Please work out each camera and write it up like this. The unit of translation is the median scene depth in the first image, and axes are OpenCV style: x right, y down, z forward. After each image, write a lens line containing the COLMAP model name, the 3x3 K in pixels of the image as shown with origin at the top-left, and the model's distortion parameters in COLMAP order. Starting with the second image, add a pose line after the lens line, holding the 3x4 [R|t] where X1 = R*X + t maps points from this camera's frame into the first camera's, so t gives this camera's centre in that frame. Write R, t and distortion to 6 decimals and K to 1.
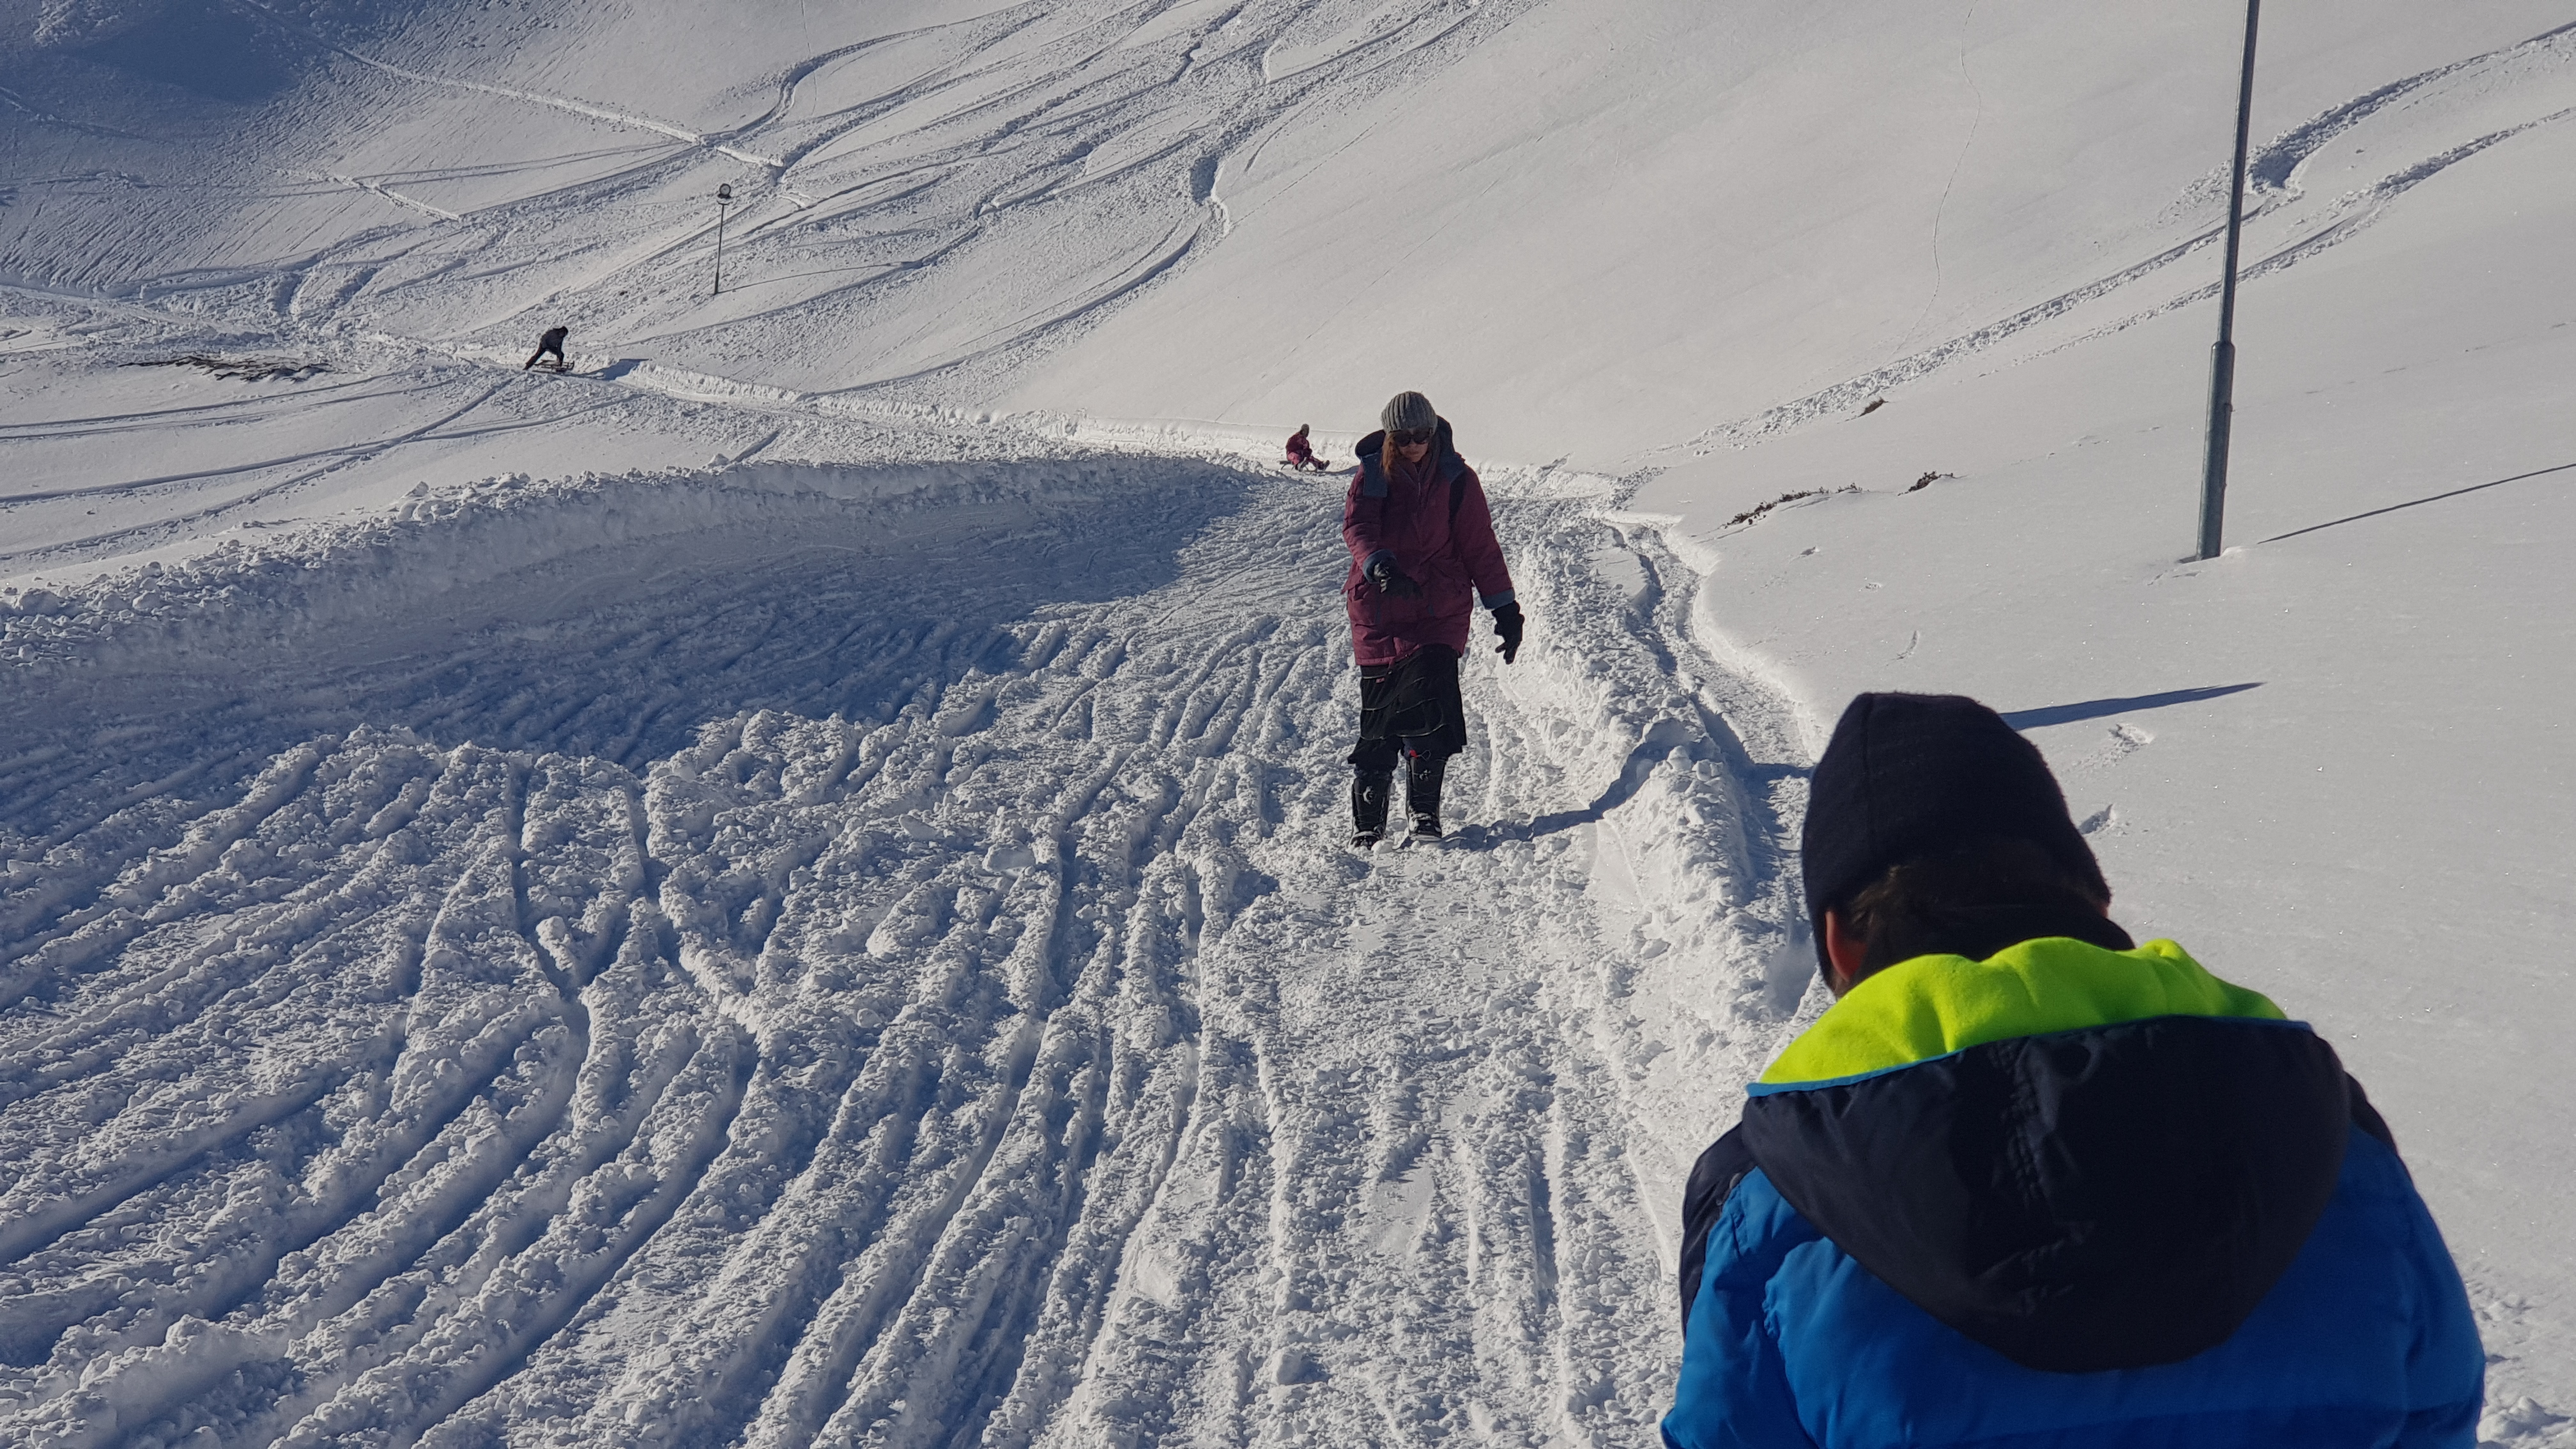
lens RADIAL K [[3712.5, 0, 1288.0], [0, 3712.5, 838.0], [0, 0, 1]] dist [0.238857, -1.004278]
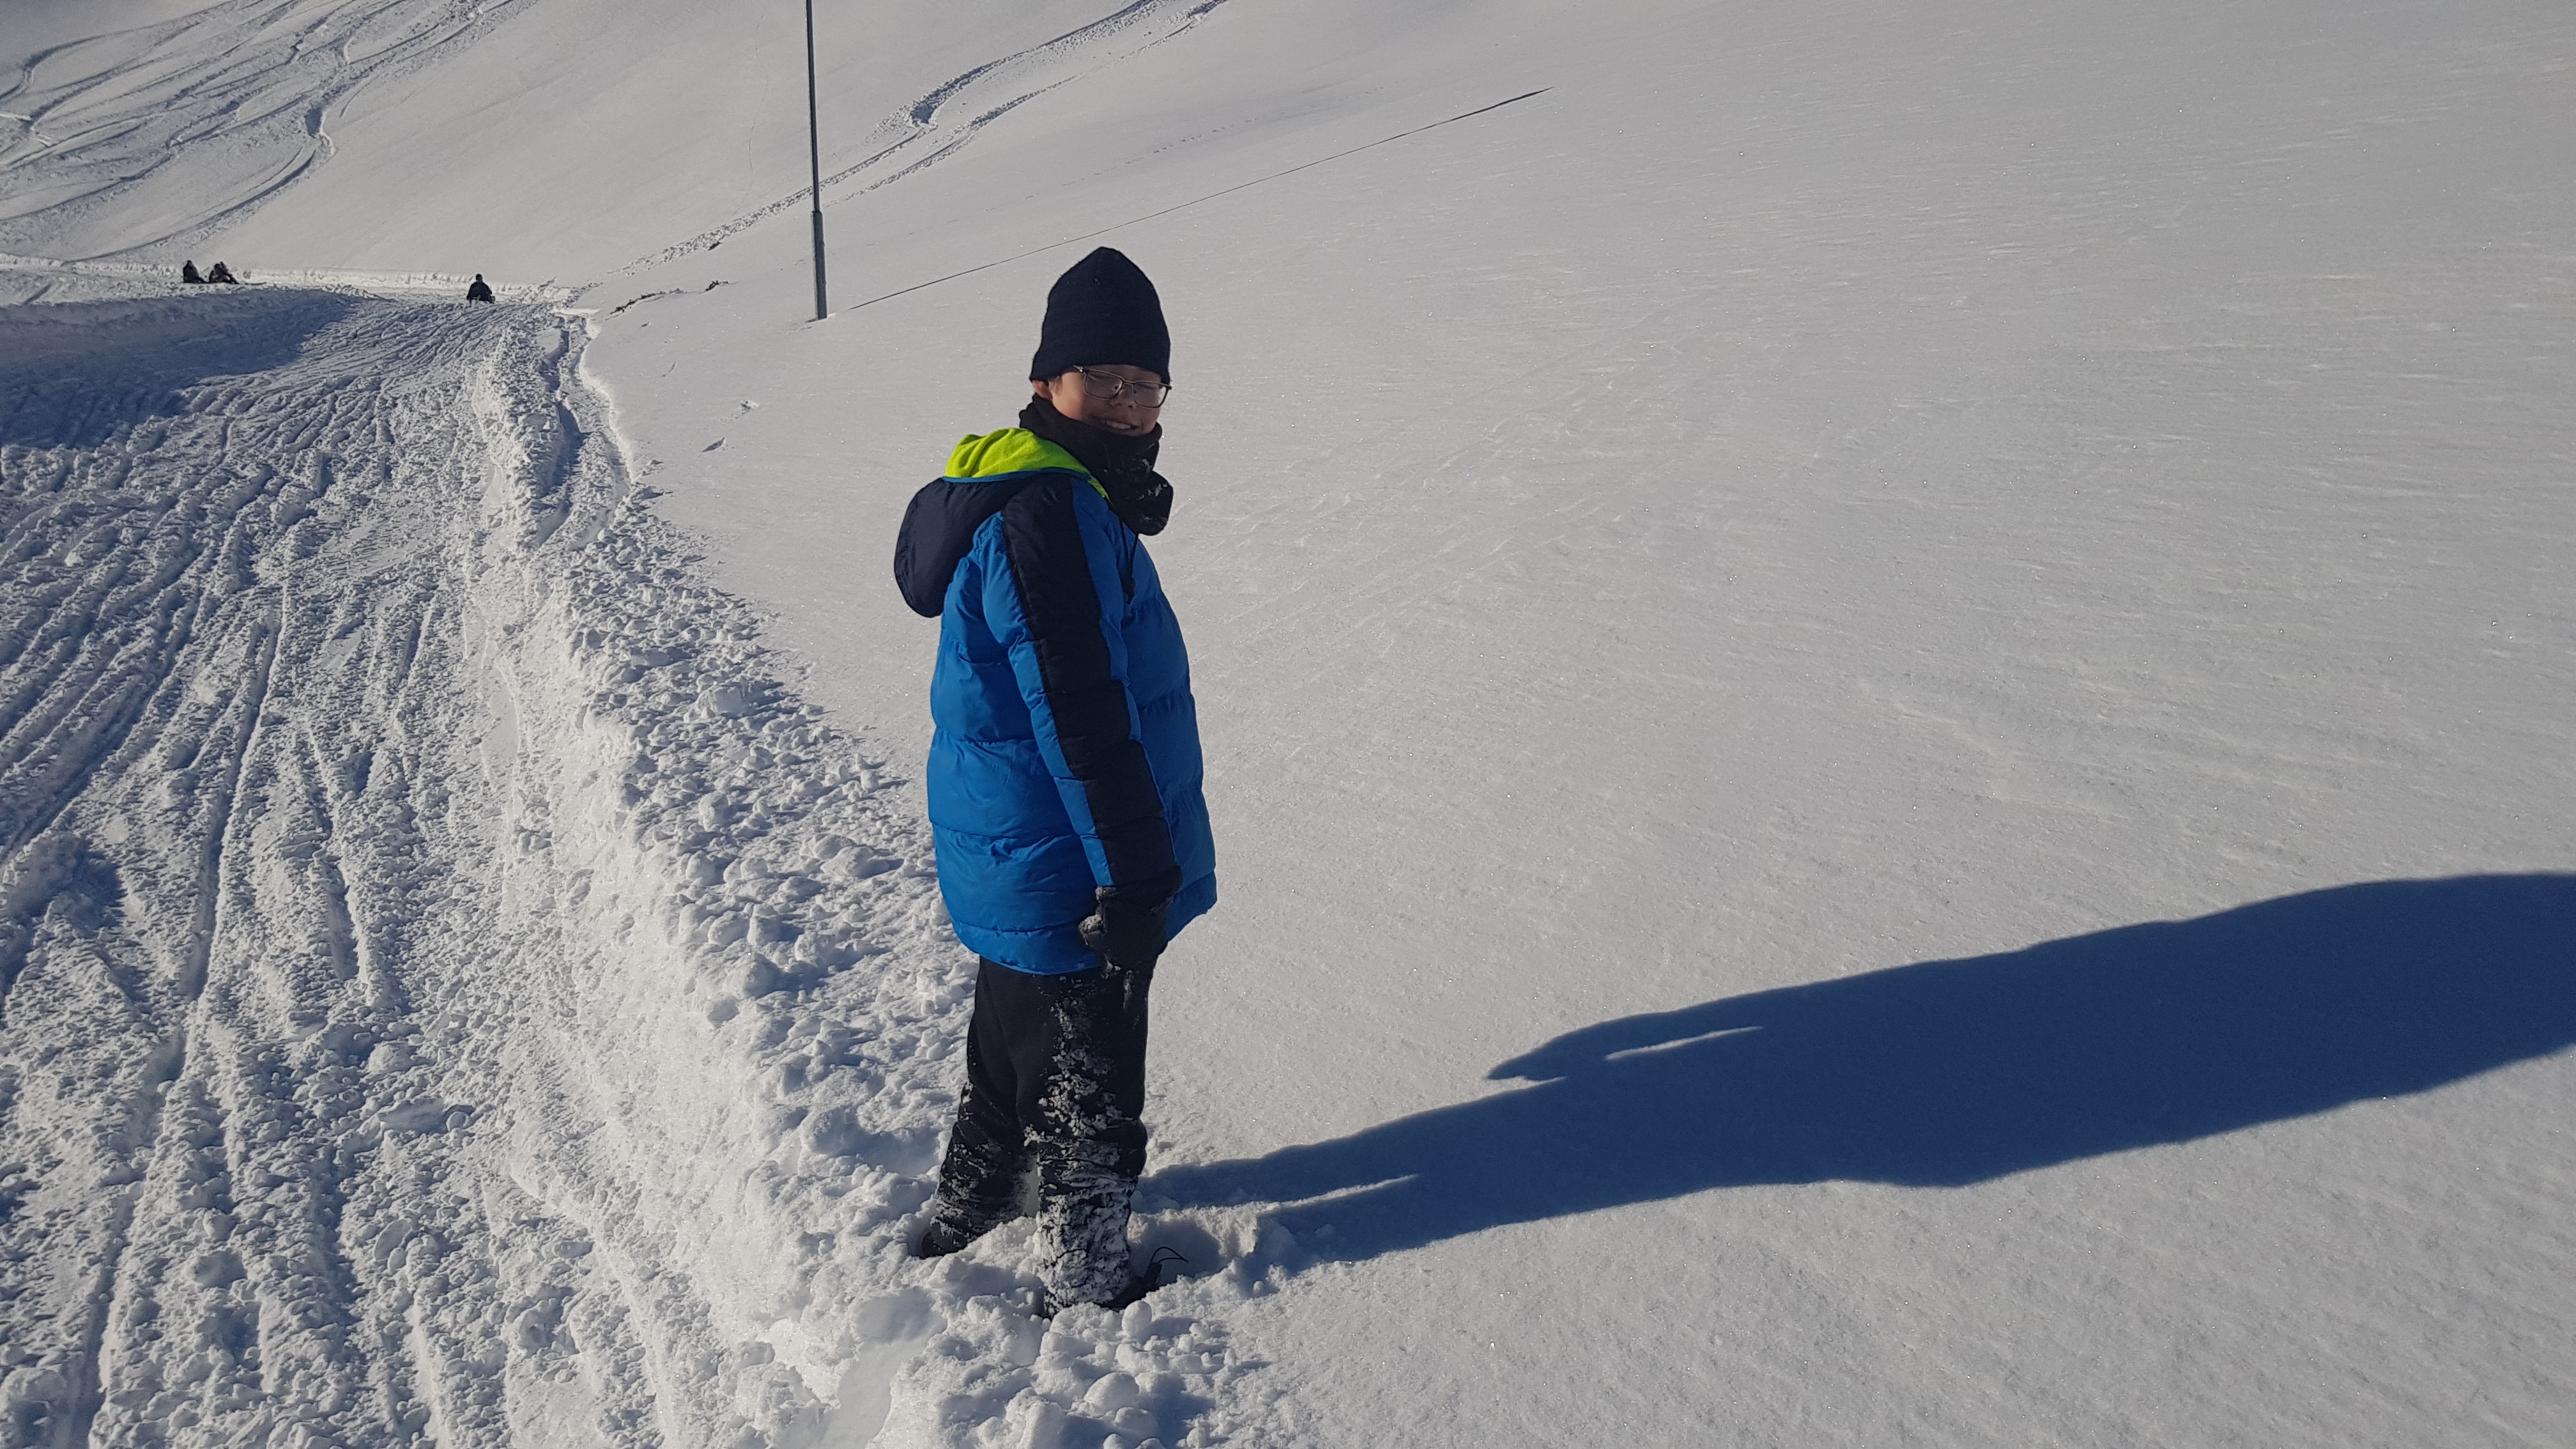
lens RADIAL K [[1967.2, 0, 1266.4], [0, 1967.2, 731.2], [0, 0, 1]] dist [0.046156, -0.088538]
pose [[0.919424, -0.127229, 0.372118, 0.063249], [0.078794, 0.986632, 0.142653, 0.019651], [-0.385293, -0.101838, 0.917158, -0.155643]]
